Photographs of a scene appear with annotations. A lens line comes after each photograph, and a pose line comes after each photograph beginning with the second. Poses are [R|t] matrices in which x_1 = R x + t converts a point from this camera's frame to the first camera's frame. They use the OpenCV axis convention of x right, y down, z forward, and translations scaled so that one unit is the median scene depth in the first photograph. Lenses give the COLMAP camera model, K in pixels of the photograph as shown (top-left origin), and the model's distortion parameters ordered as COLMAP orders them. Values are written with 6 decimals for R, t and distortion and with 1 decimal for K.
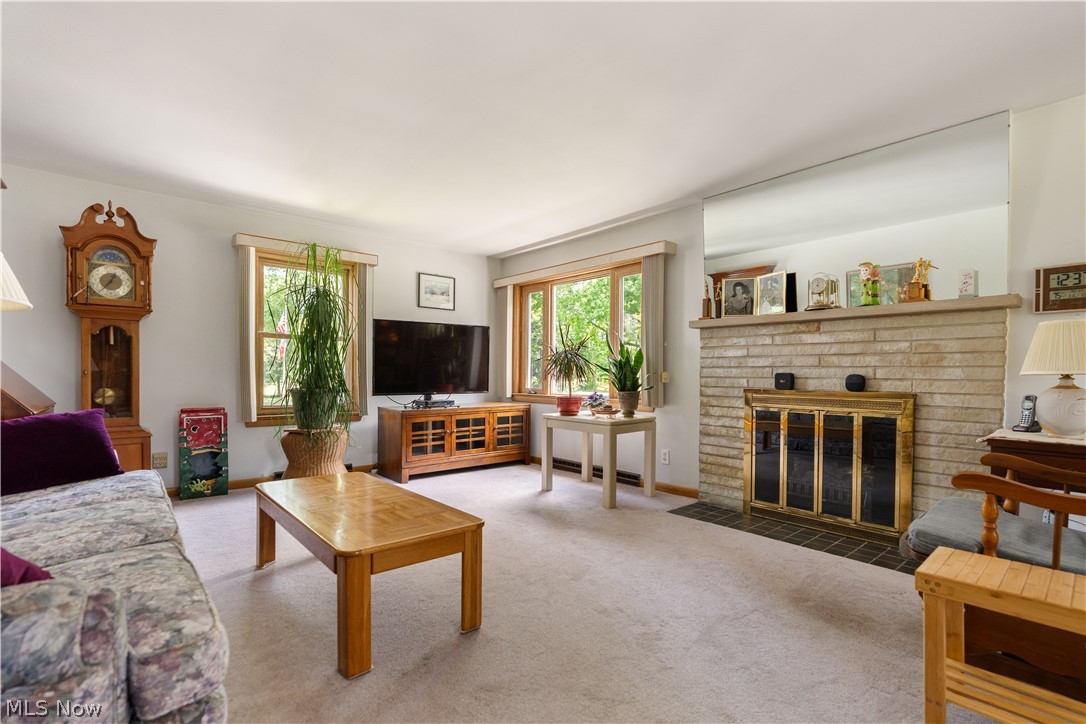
lens RADIAL K [[487.7, 0, 538.0], [0, 487.7, 379.8], [0, 0, 1]] dist [-0.009345, 0.000789]
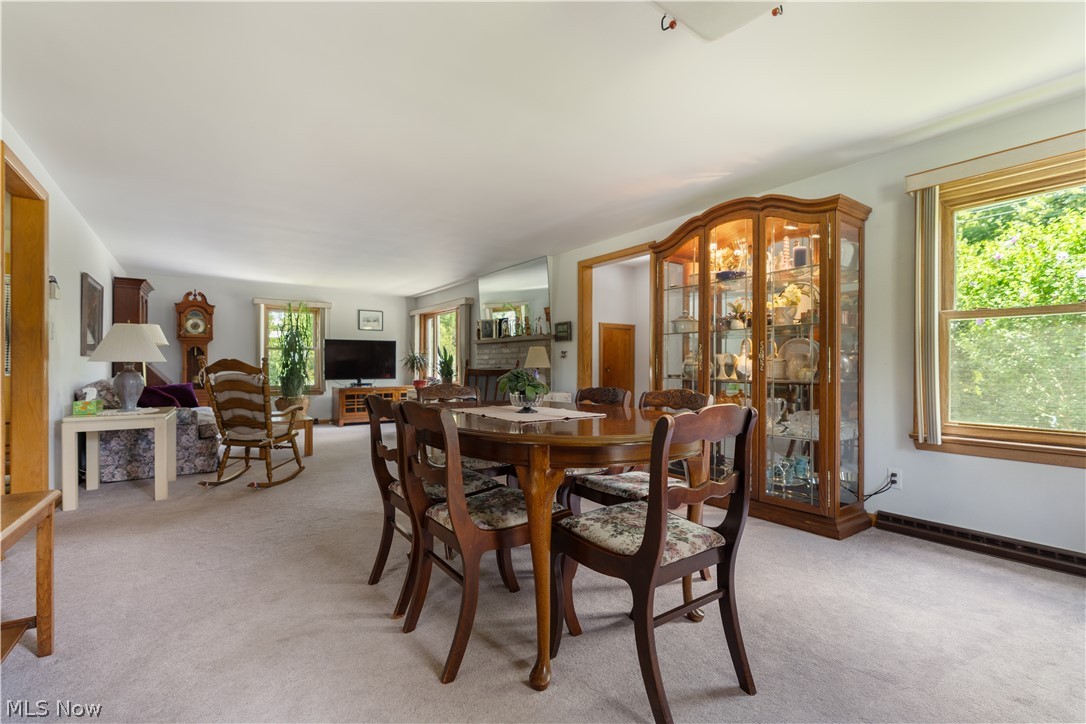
lens RADIAL K [[487.7, 0, 543.8], [0, 487.7, 364.1], [0, 0, 1]] dist [-0.009345, 0.000789]
pose [[0.994528, -0.004554, -0.104367, 0.702131], [0.002744, 0.999843, -0.017480, 0.006889], [0.104431, 0.017098, 0.994385, -0.779865]]
